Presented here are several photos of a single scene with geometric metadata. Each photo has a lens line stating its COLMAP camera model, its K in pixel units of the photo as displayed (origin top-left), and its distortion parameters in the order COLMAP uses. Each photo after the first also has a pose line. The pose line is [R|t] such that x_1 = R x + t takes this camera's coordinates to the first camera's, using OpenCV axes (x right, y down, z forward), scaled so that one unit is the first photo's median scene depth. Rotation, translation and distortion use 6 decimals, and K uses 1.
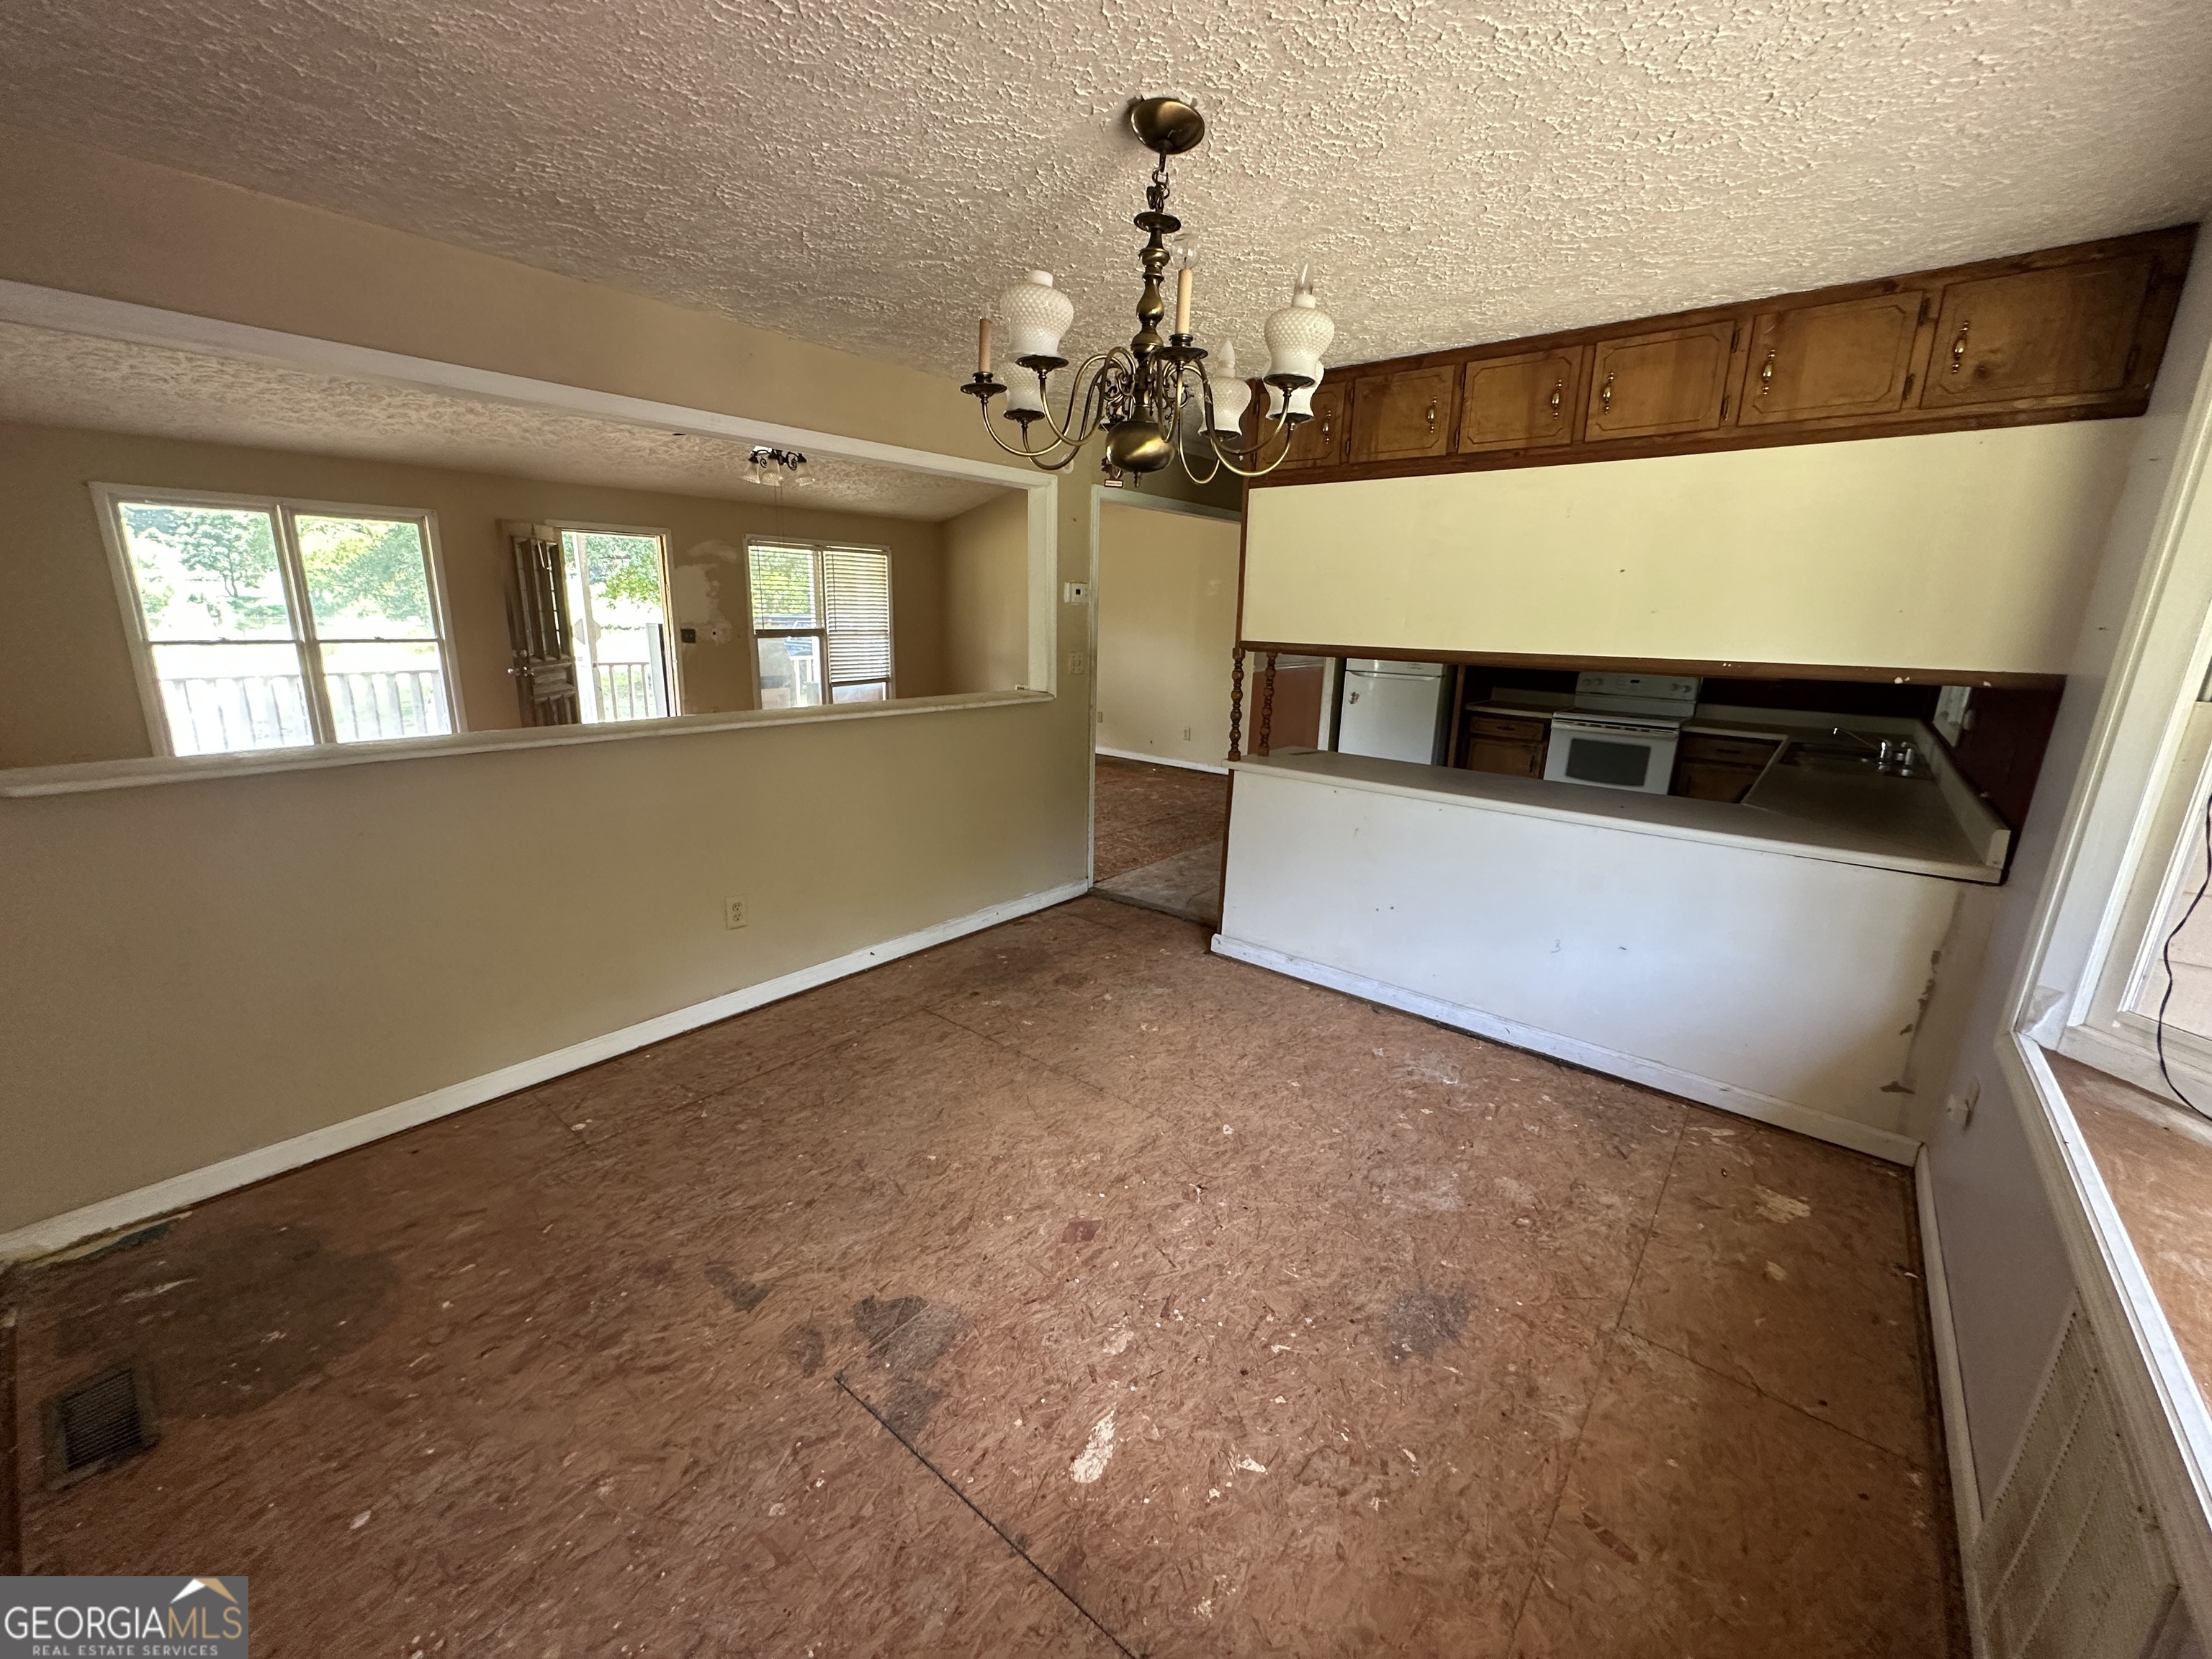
lens RADIAL K [[883.7, 0, 1111.3], [0, 883.7, 837.7], [0, 0, 1]] dist [-0.003456, 0.000715]
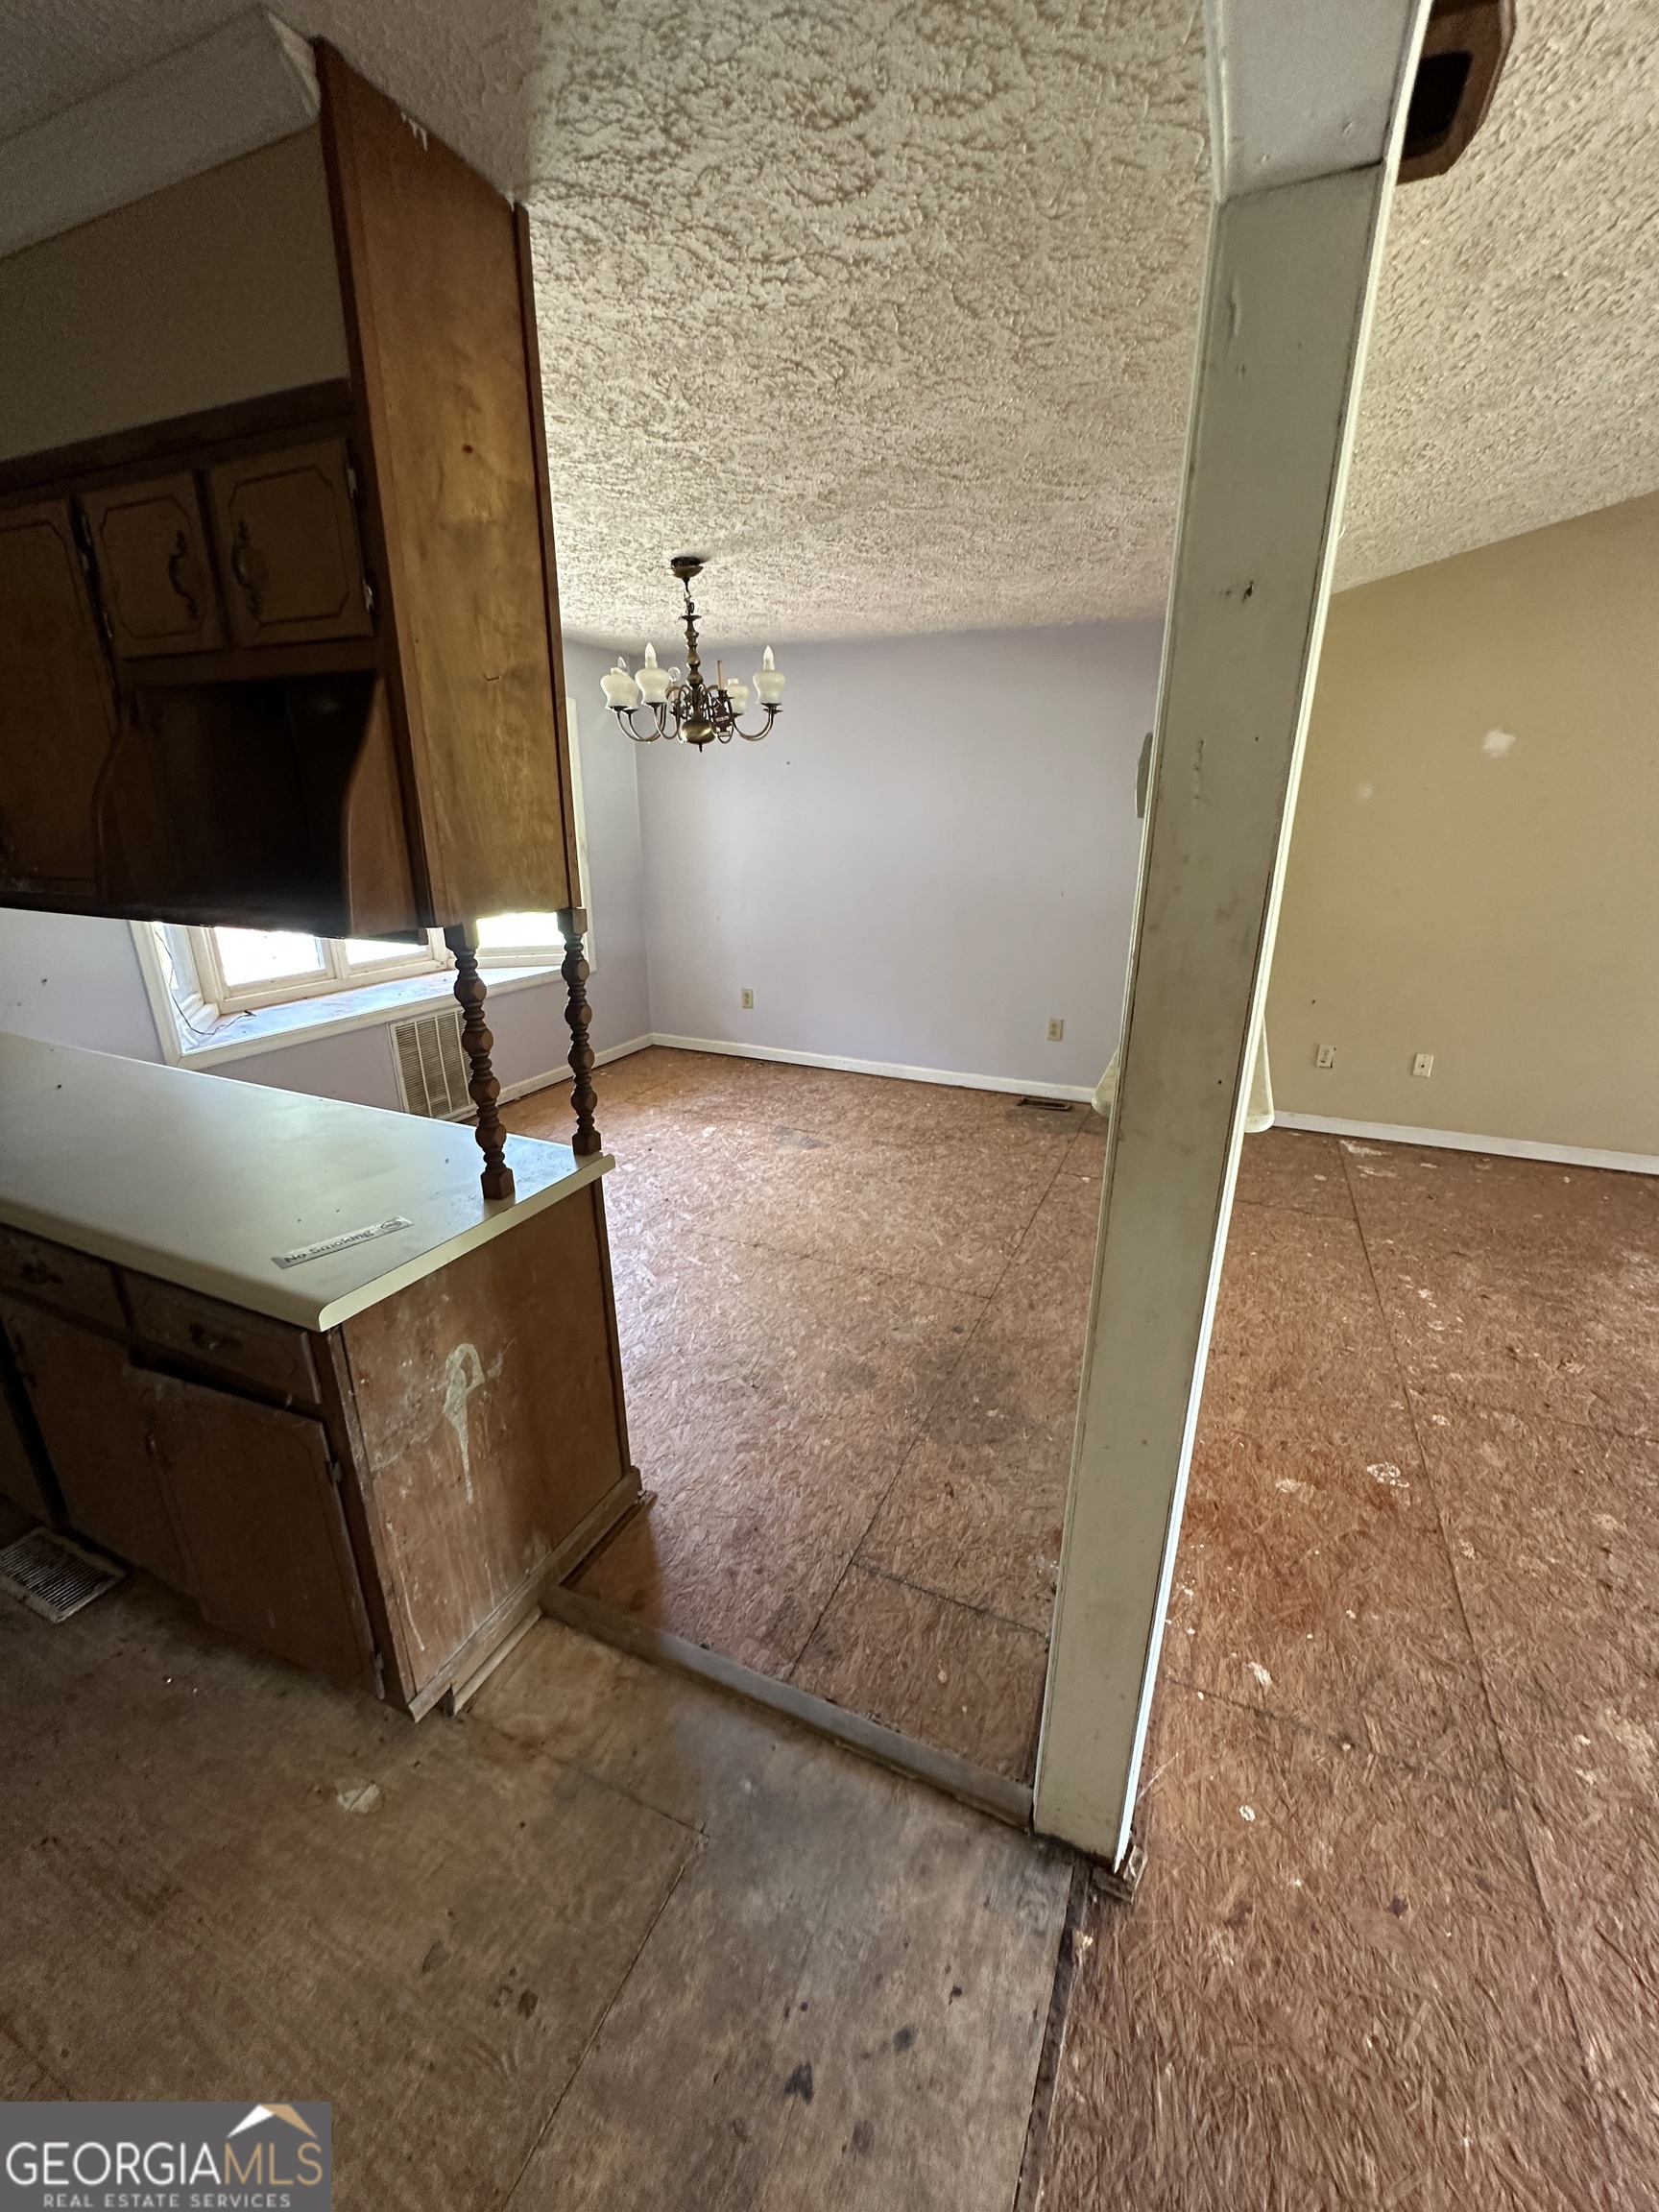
lens RADIAL K [[883.7, 0, 832.3], [0, 883.7, 1102.8], [0, 0, 1]] dist [-0.003456, 0.000715]
pose [[-0.964929, 0.053217, -0.257060, 0.212300], [-0.094962, 0.842157, 0.530805, -0.588527], [0.244733, 0.536600, -0.807568, 2.226169]]
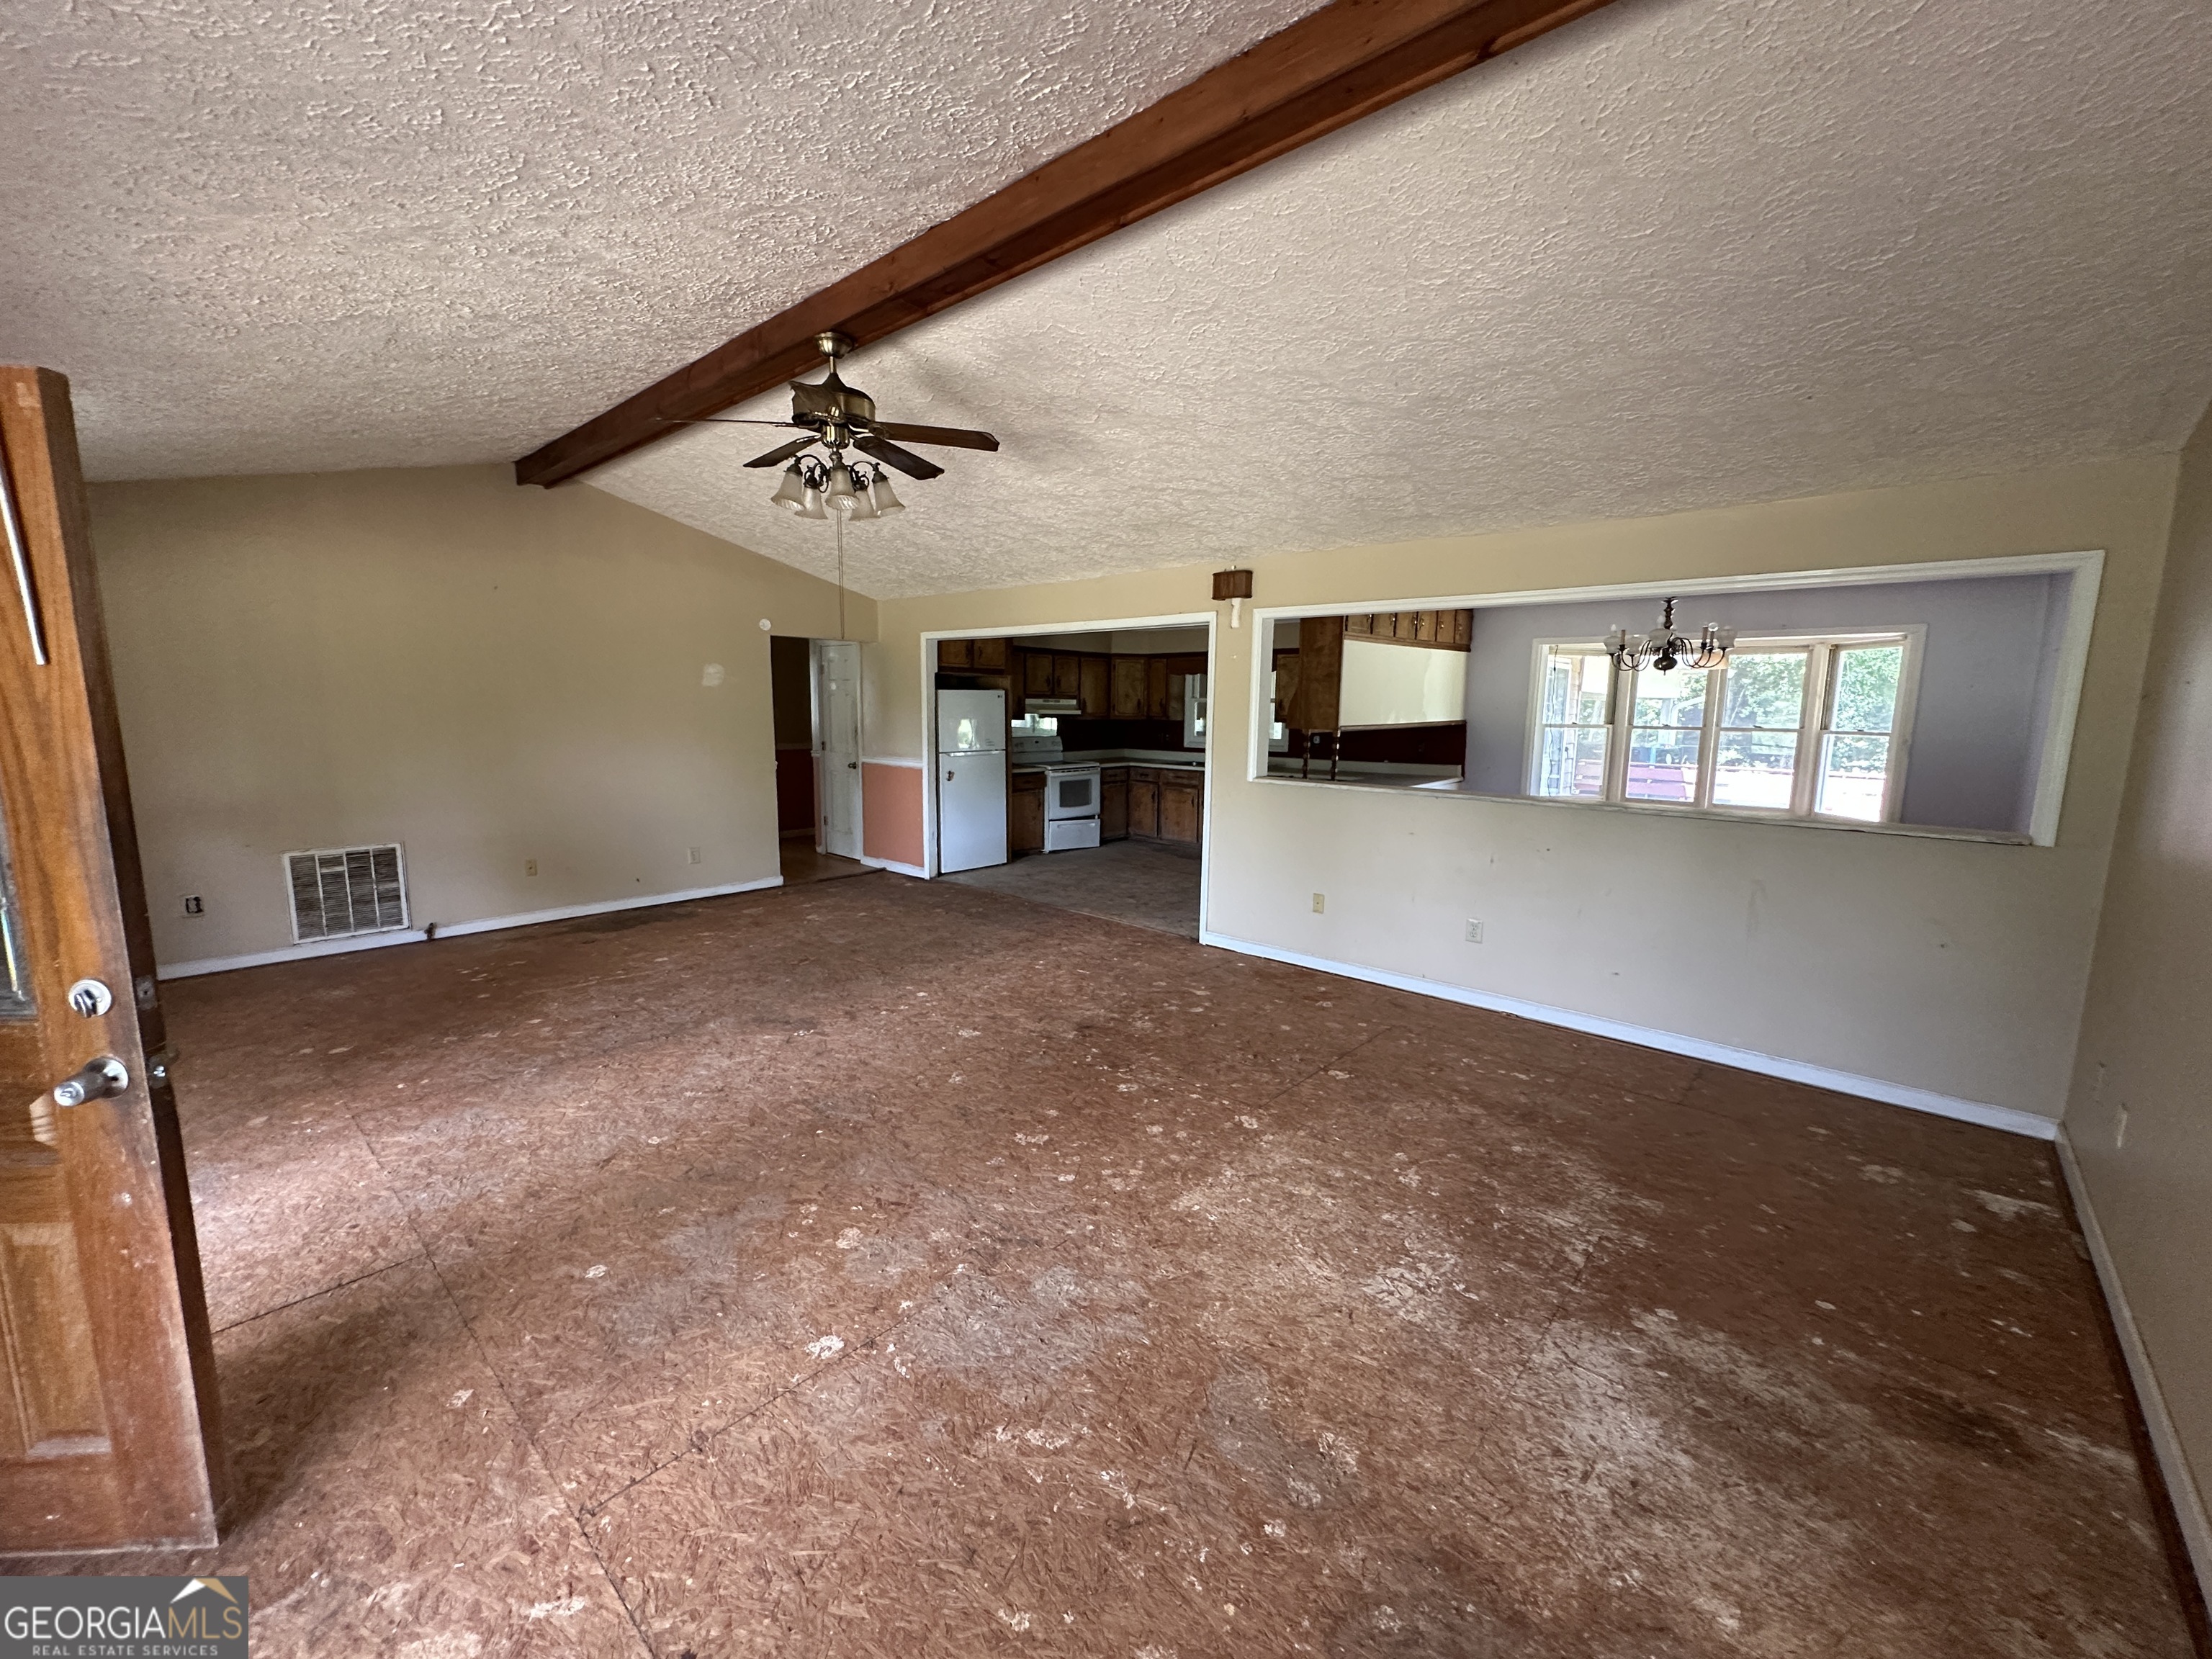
lens RADIAL K [[883.7, 0, 1106.3], [0, 883.7, 831.3], [0, 0, 1]] dist [-0.003456, 0.000715]
pose [[0.050014, -0.172029, 0.983821, -2.453664], [0.244658, 0.957152, 0.154928, -0.618601], [-0.968319, 0.232951, 0.089960, 2.036560]]
